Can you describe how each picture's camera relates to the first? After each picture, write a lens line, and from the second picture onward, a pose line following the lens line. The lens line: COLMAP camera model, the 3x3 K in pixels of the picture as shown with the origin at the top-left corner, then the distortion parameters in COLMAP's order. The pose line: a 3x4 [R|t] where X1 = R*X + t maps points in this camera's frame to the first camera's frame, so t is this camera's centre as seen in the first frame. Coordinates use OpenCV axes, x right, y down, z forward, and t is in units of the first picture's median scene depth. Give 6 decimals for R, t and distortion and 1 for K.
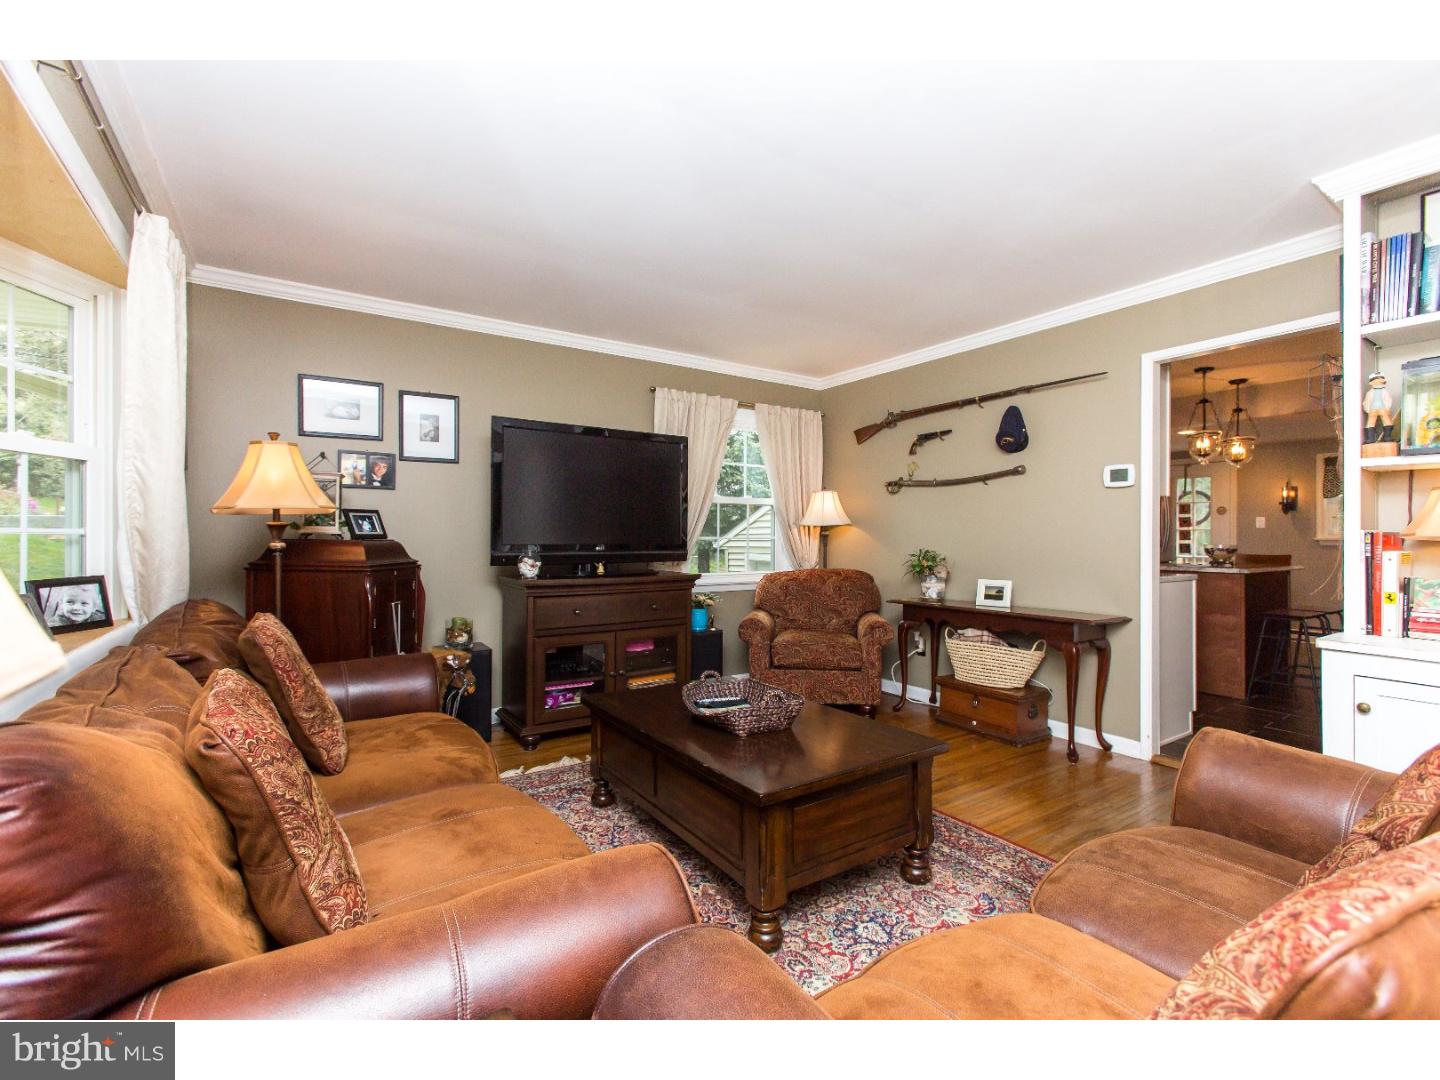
lens RADIAL K [[654.2, 0, 720.0], [0, 654.2, 540.0], [0, 0, 1]] dist [0.000493, 0.000661]
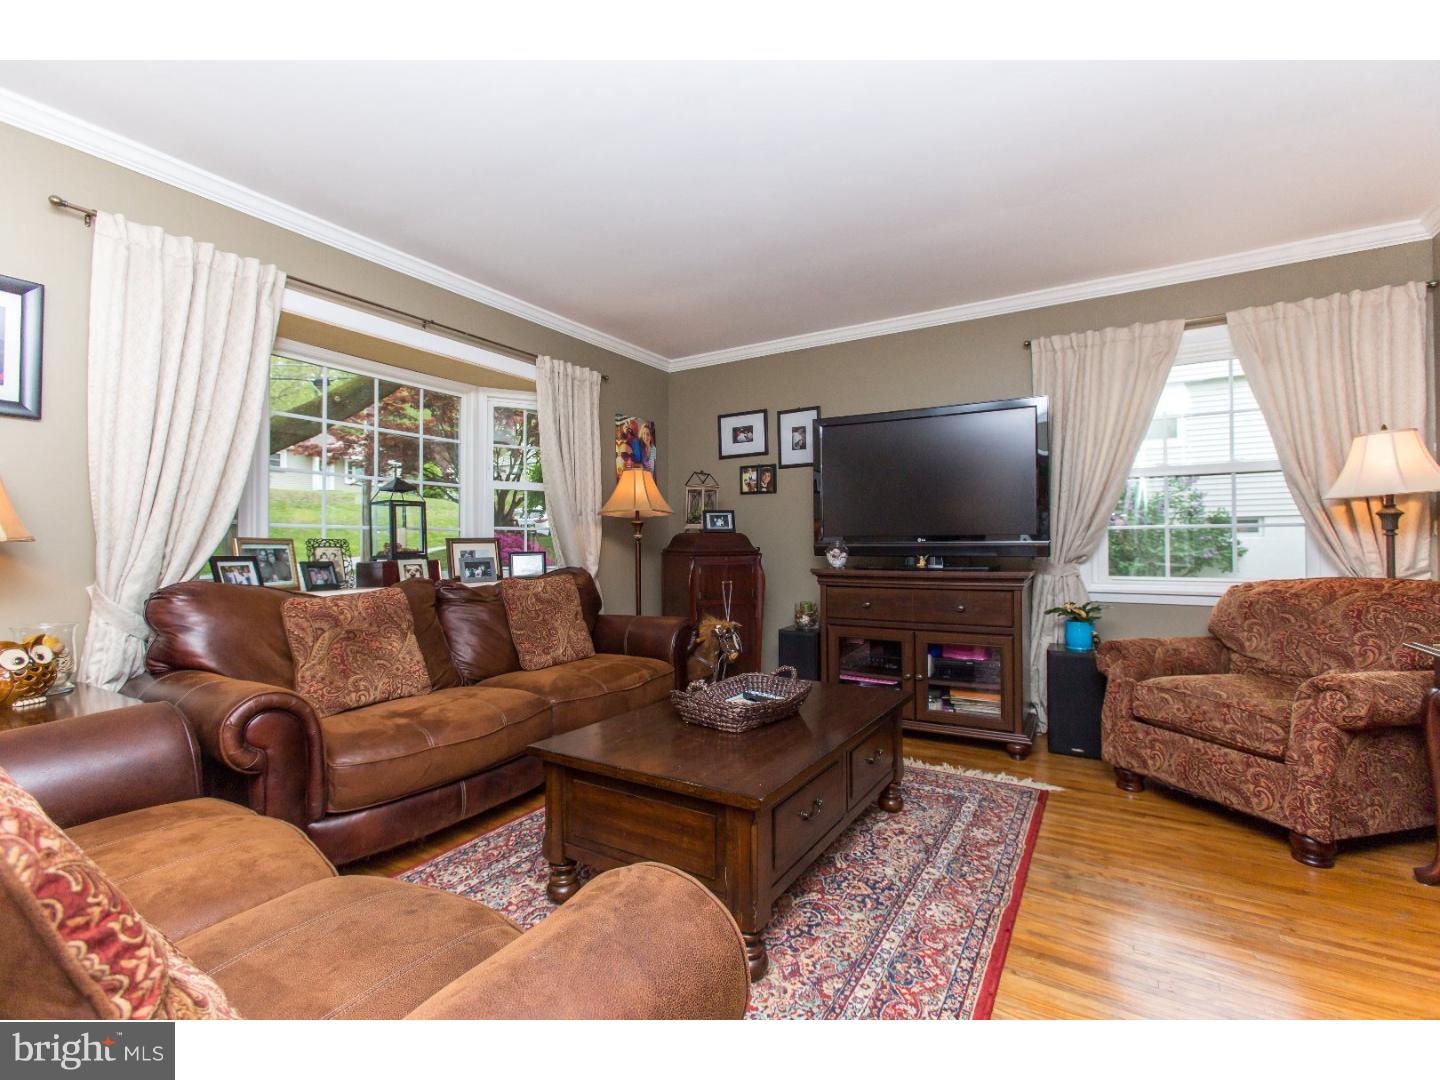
lens RADIAL K [[654.2, 0, 720.0], [0, 654.2, 540.0], [0, 0, 1]] dist [0.000493, 0.000661]
pose [[0.417038, -0.009196, -0.908843, 0.578311], [0.001132, 0.999953, -0.009598, 0.023155], [0.908889, 0.002974, 0.417028, 0.392261]]
